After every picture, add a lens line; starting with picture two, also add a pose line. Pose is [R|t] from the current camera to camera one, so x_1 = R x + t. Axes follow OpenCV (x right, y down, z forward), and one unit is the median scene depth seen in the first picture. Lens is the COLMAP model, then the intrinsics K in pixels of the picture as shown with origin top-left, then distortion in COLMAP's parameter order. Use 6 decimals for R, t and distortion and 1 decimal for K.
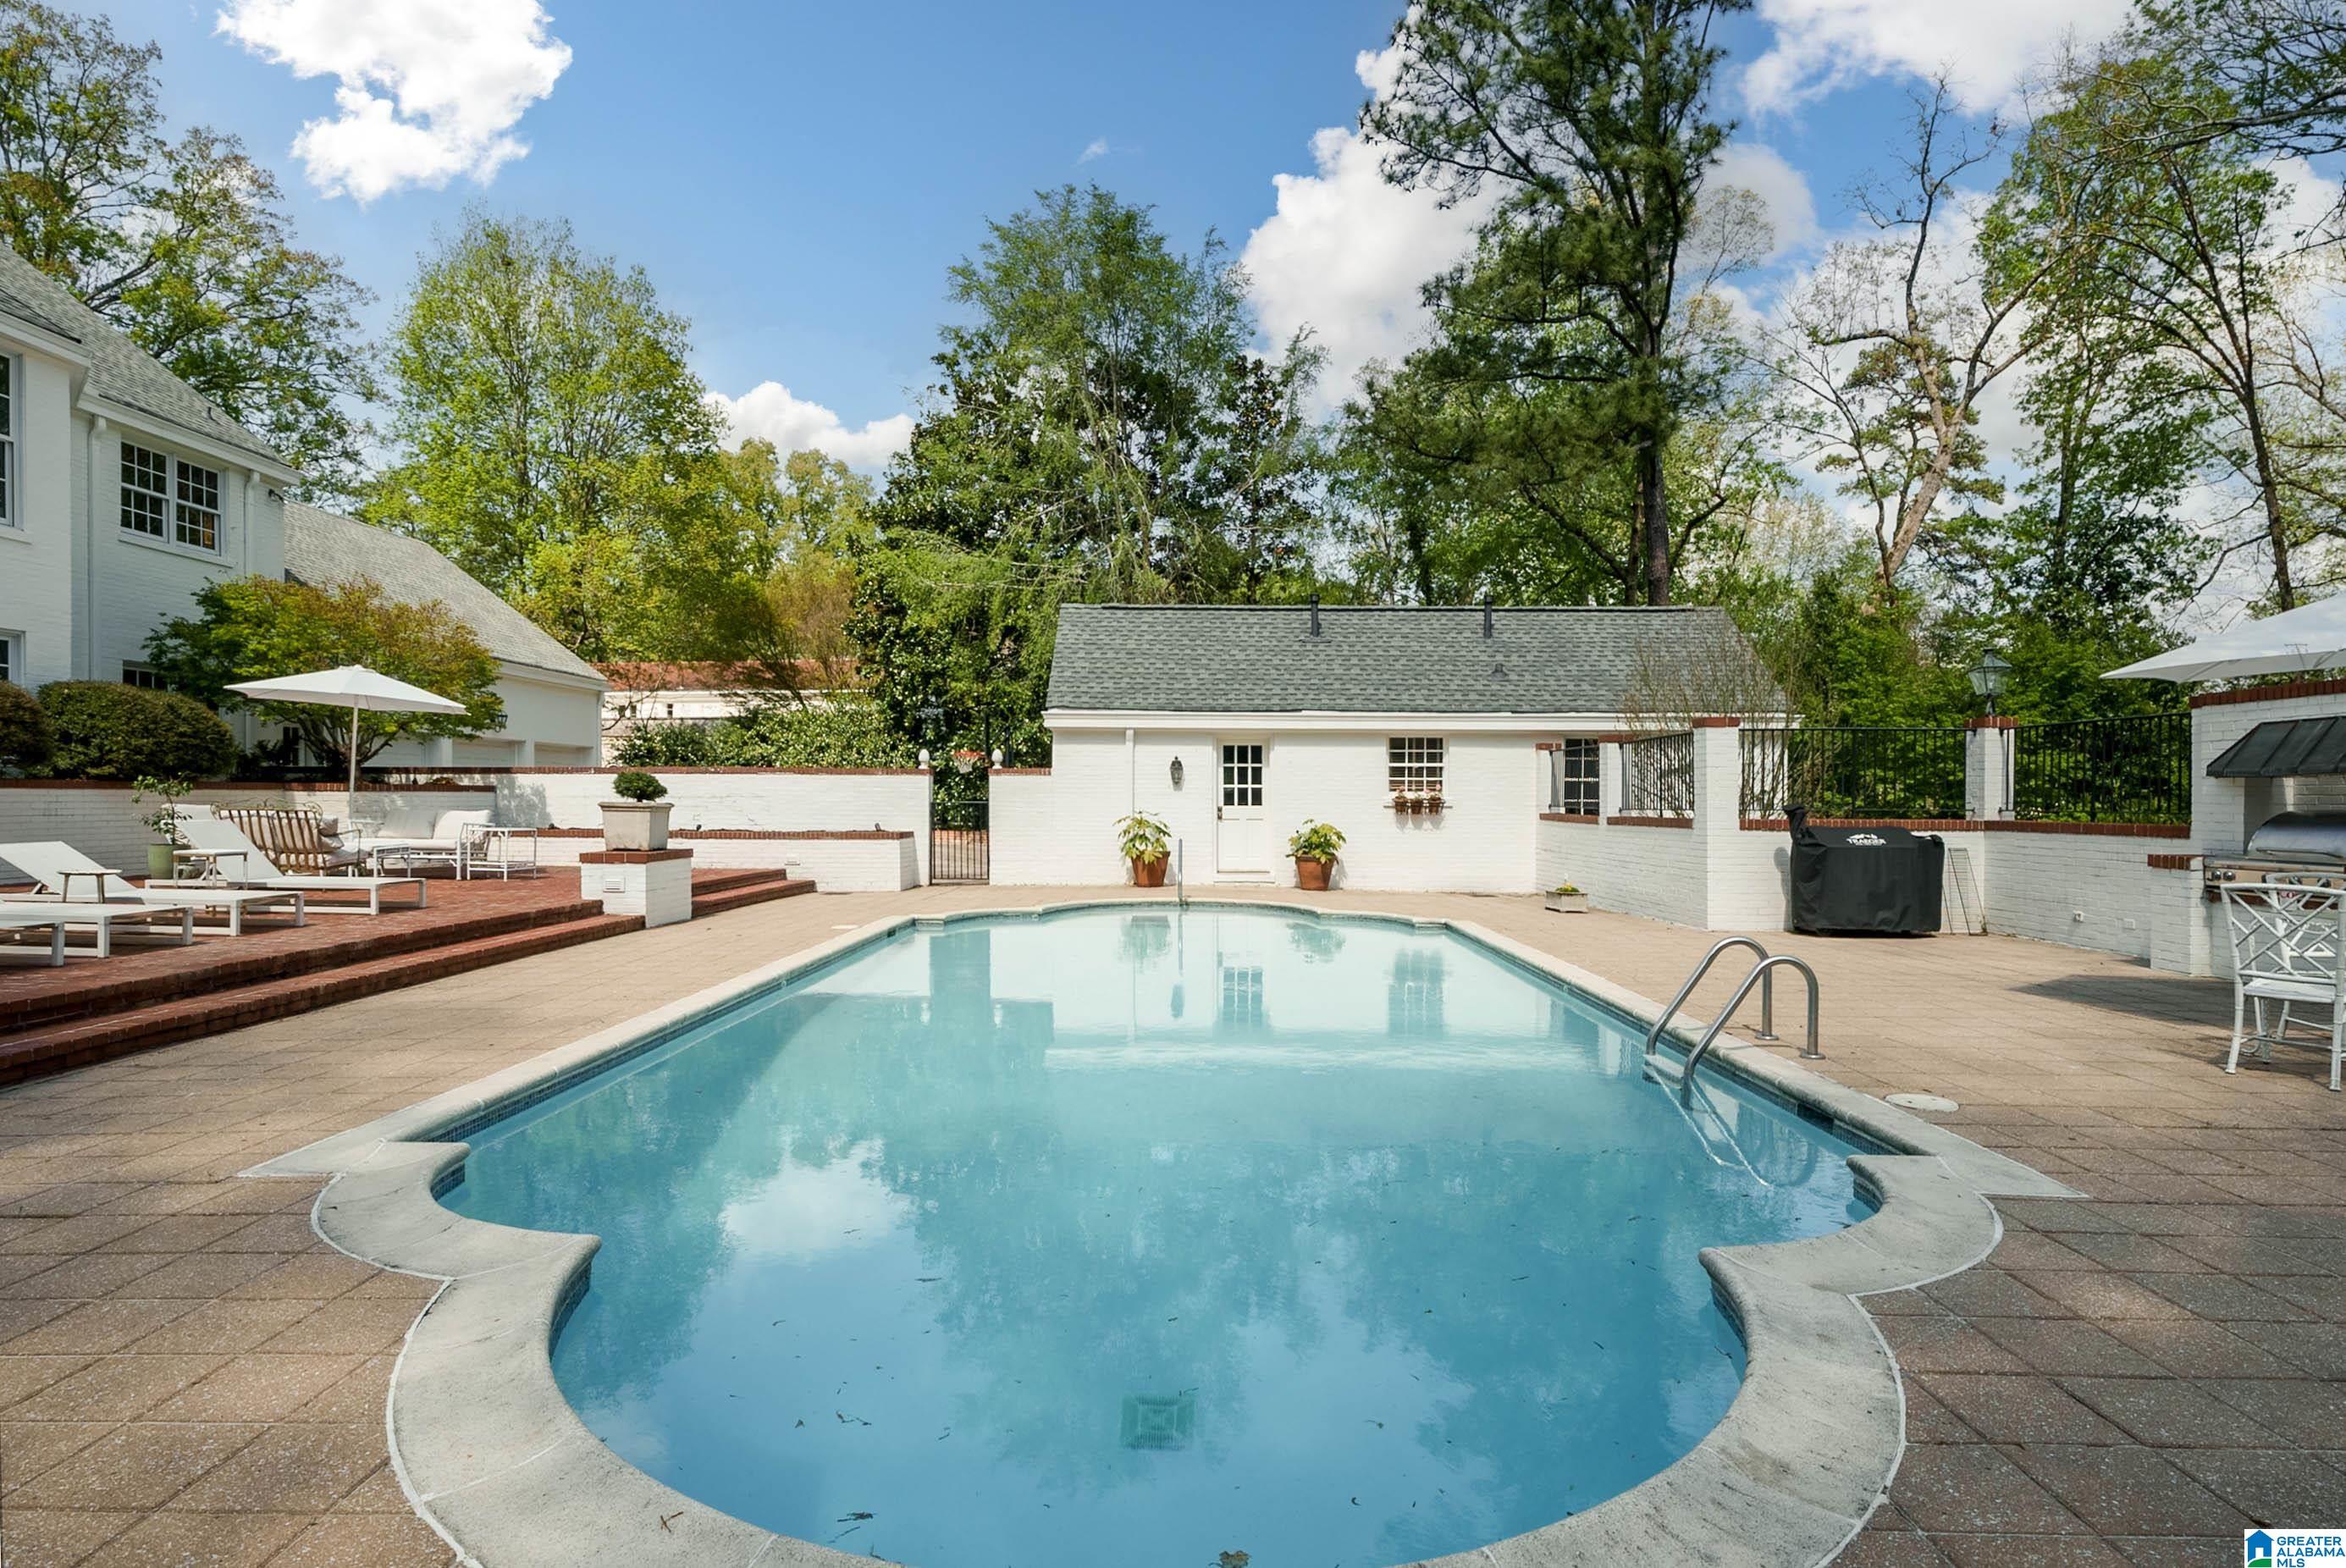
lens RADIAL K [[1222.6, 0, 1168.2], [0, 1222.6, 787.5], [0, 0, 1]] dist [-0.023464, -0.000822]
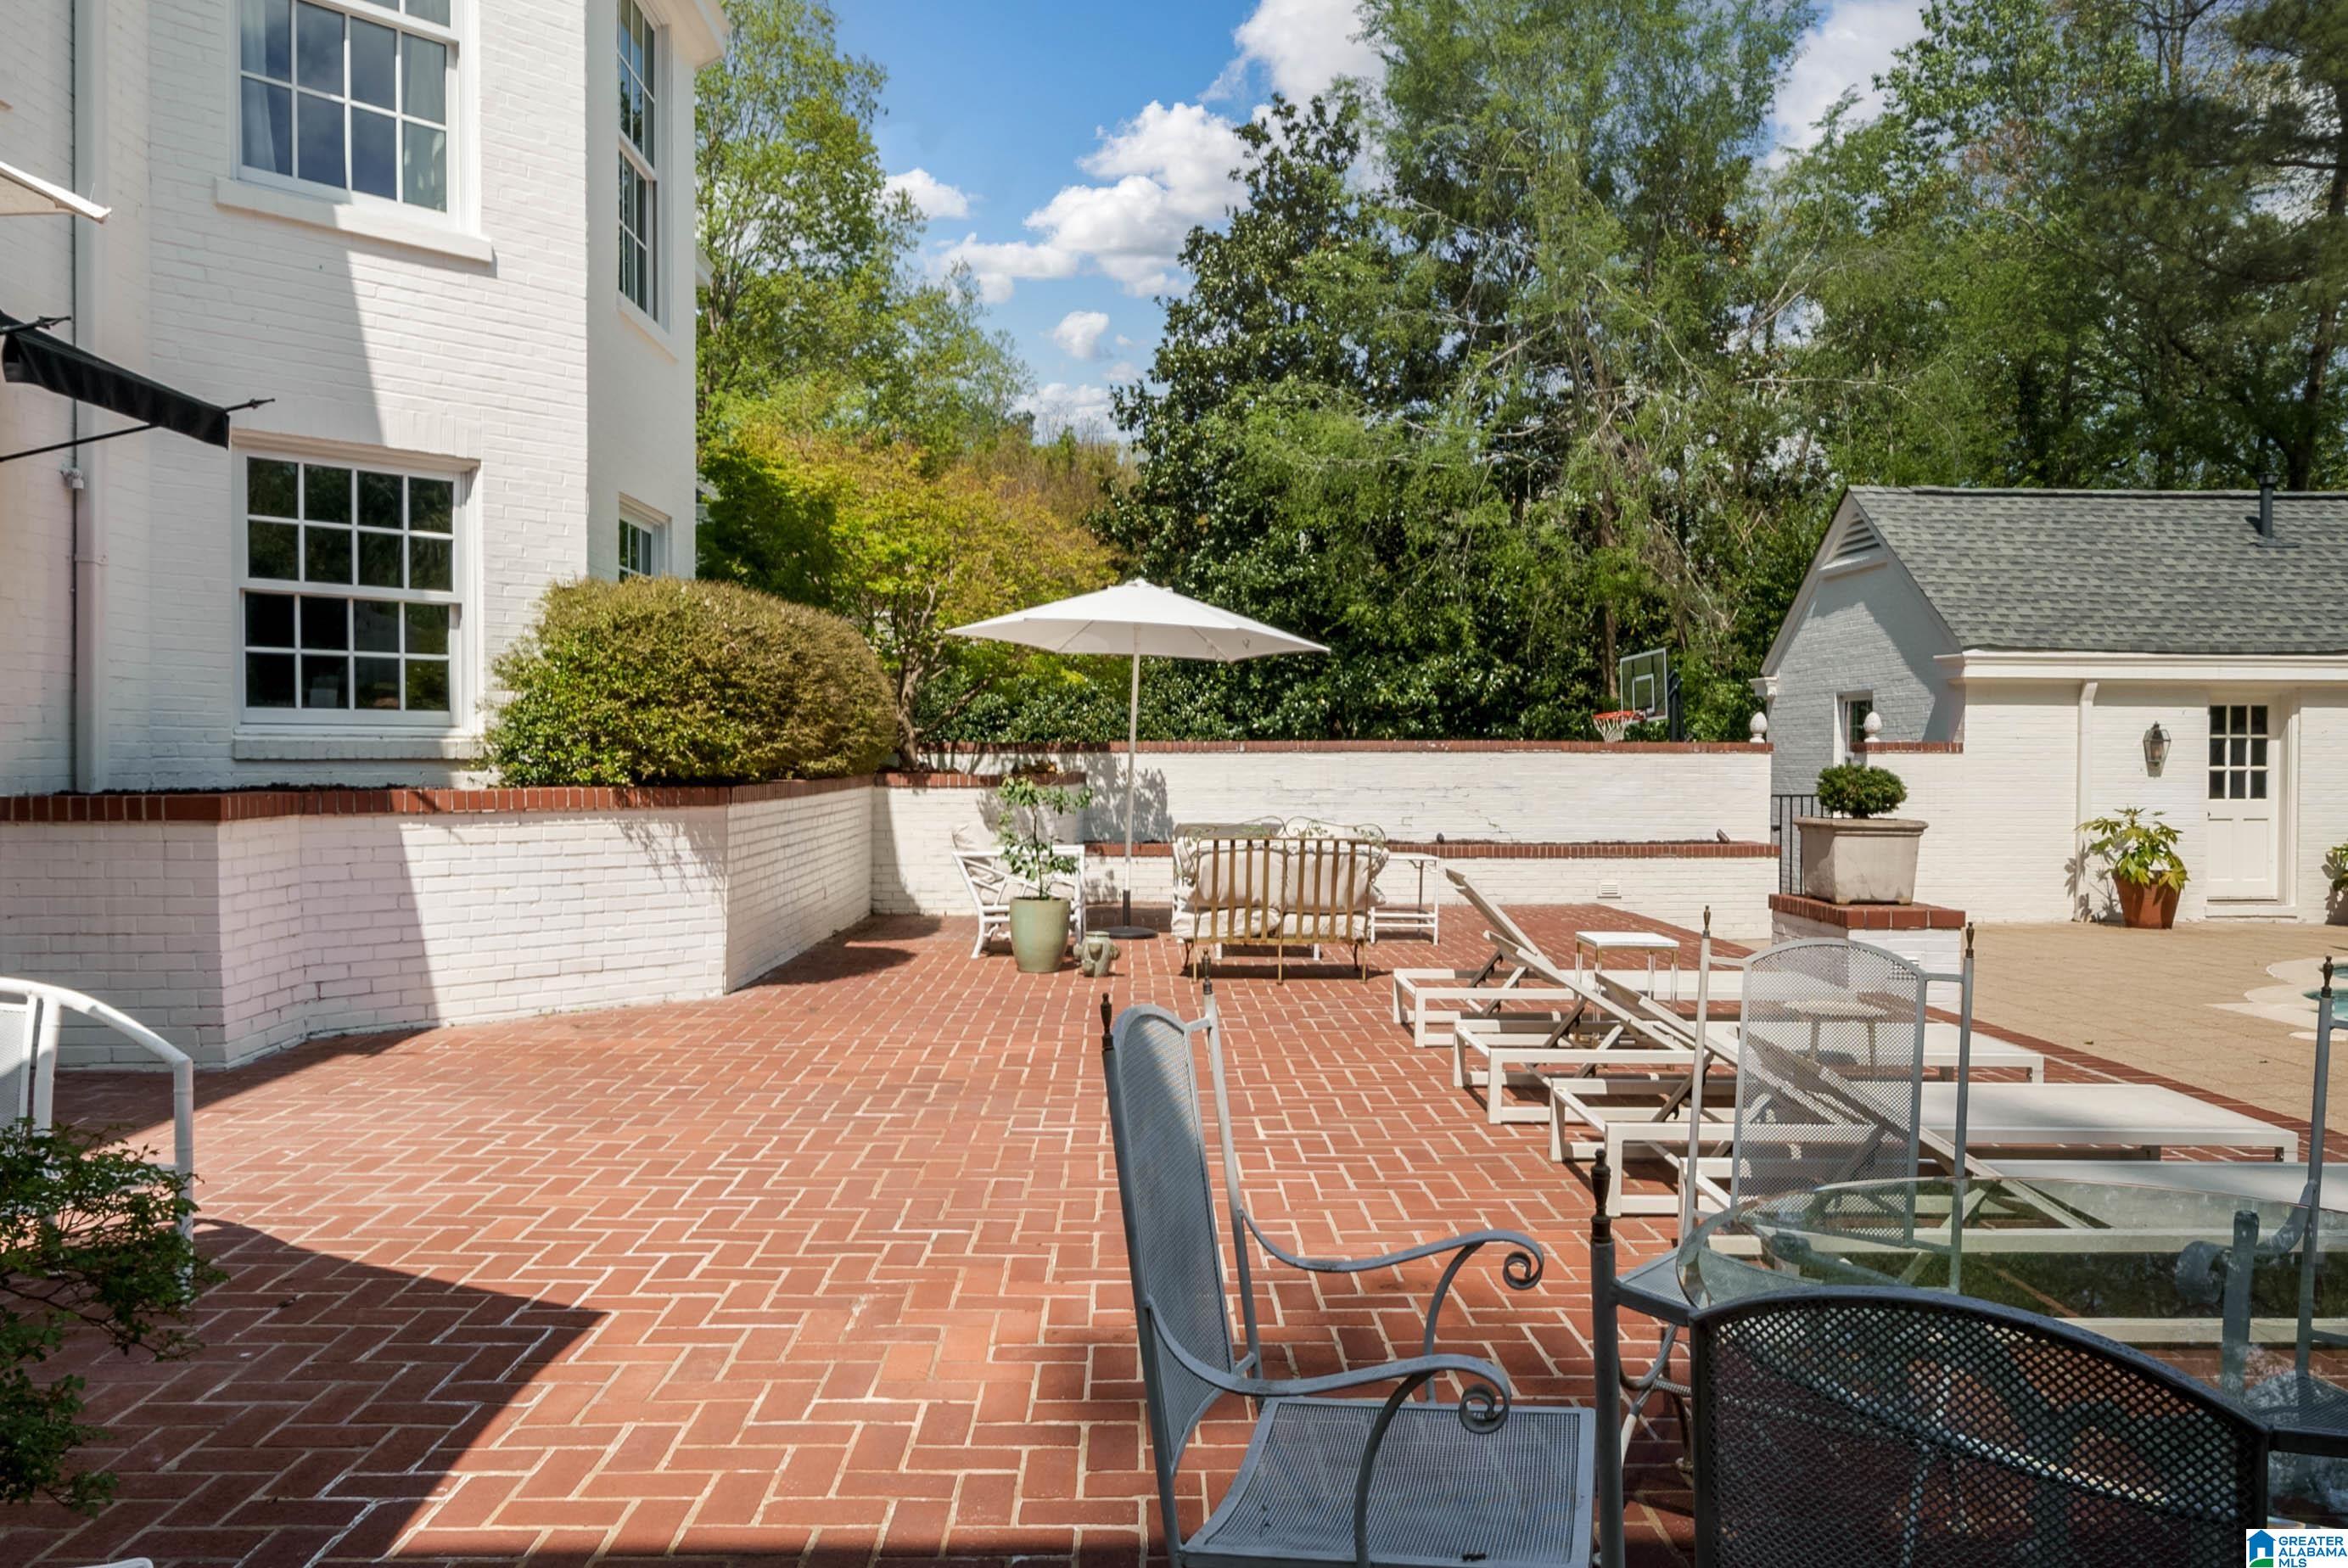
lens RADIAL K [[1613.2, 0, 1176.2], [0, 1613.2, 784.0], [0, 0, 1]] dist [-0.005044, -0.001035]
pose [[0.999022, -0.004391, 0.043990, -0.543516], [0.003229, 0.999645, 0.026448, -0.017361], [-0.044091, -0.026281, 0.998682, 0.168409]]
